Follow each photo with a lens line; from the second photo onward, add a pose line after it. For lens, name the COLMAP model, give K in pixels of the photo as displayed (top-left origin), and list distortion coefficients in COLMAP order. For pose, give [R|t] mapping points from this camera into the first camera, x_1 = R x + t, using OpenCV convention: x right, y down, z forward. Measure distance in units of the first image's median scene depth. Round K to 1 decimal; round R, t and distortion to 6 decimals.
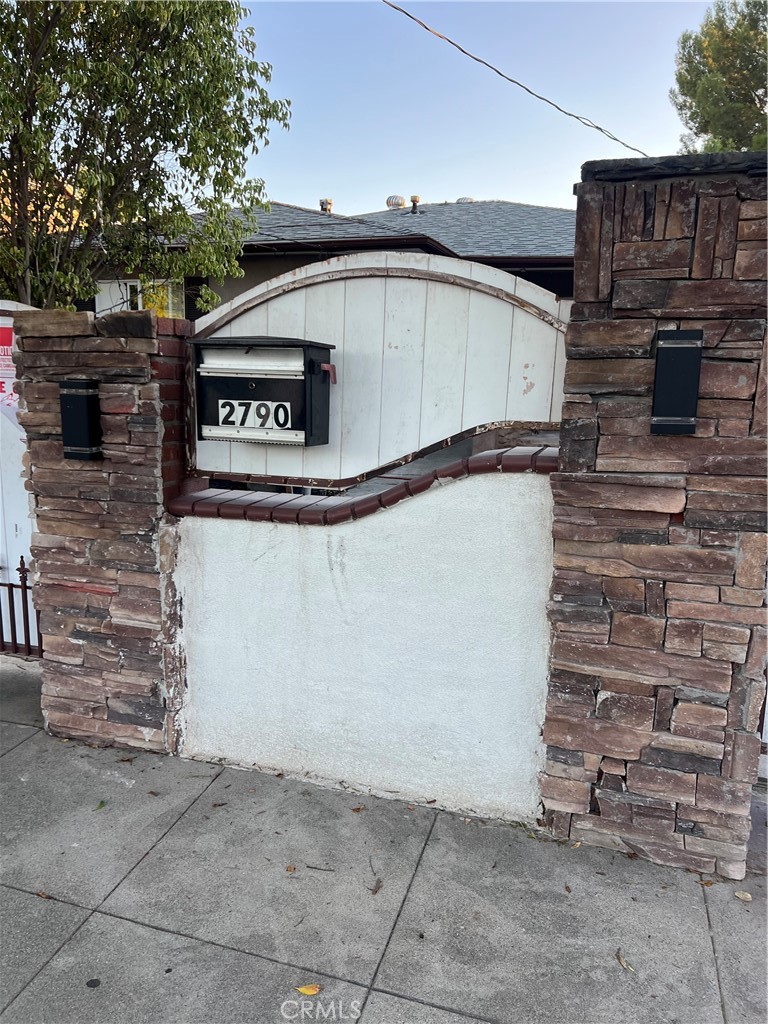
lens RADIAL K [[768.6, 0, 378.1], [0, 768.6, 503.1], [0, 0, 1]] dist [0.063533, -0.074256]
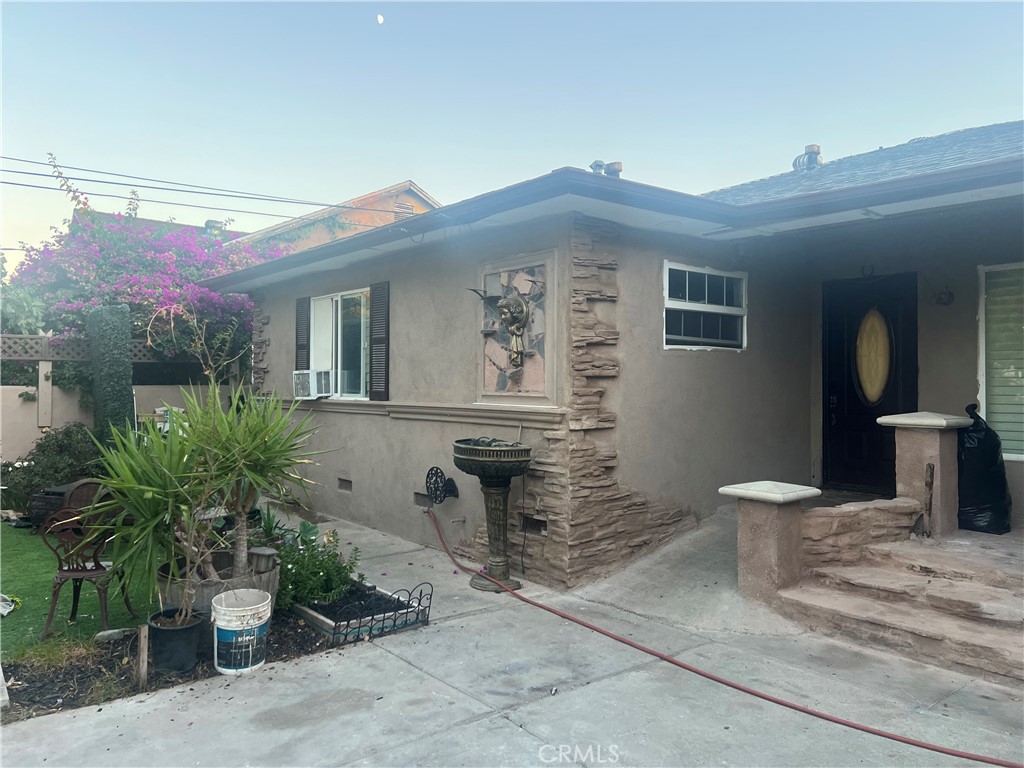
lens RADIAL K [[768.6, 0, 522.8], [0, 768.6, 380.6], [0, 0, 1]] dist [0.063533, -0.074256]
pose [[0.838680, -0.019823, -0.544264, 1.238501], [-0.080489, 0.983852, -0.159862, -0.416412], [0.538644, 0.177880, 0.823542, 2.126259]]
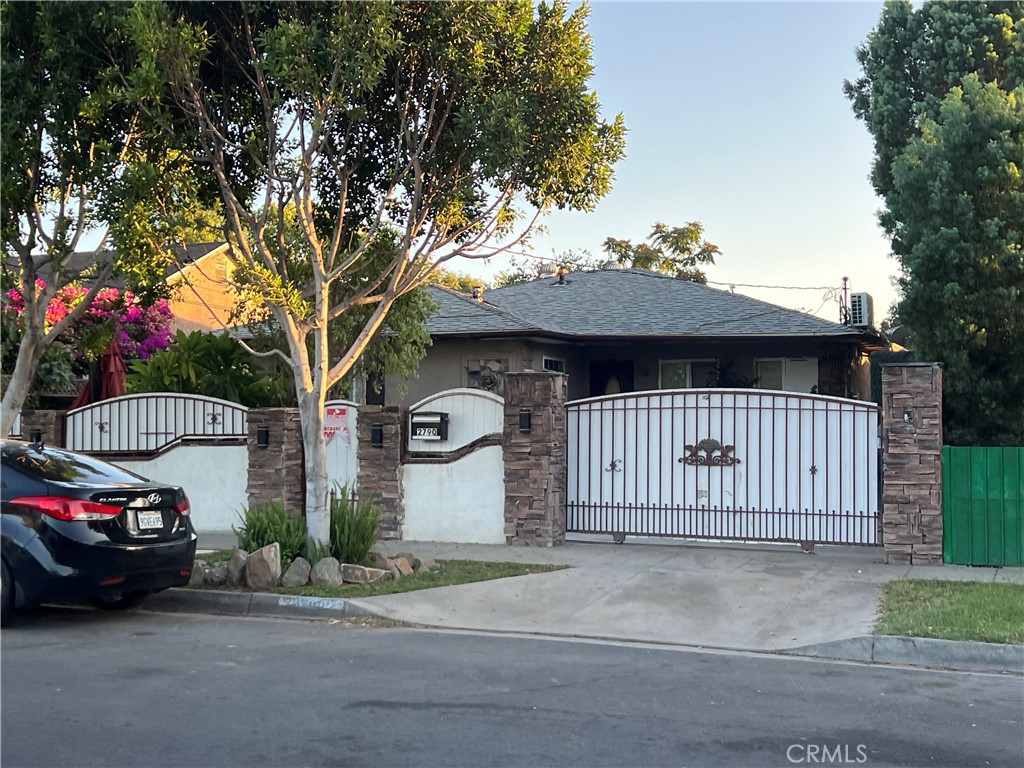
lens RADIAL K [[1368.1, 0, 548.3], [0, 1368.1, 383.7], [0, 0, 1]] dist [0.205458, 0.005245]
pose [[0.998549, -0.021683, -0.049285, 0.754326], [0.011230, 0.979068, -0.203224, 1.005389], [0.052659, 0.202376, 0.977891, -5.476470]]
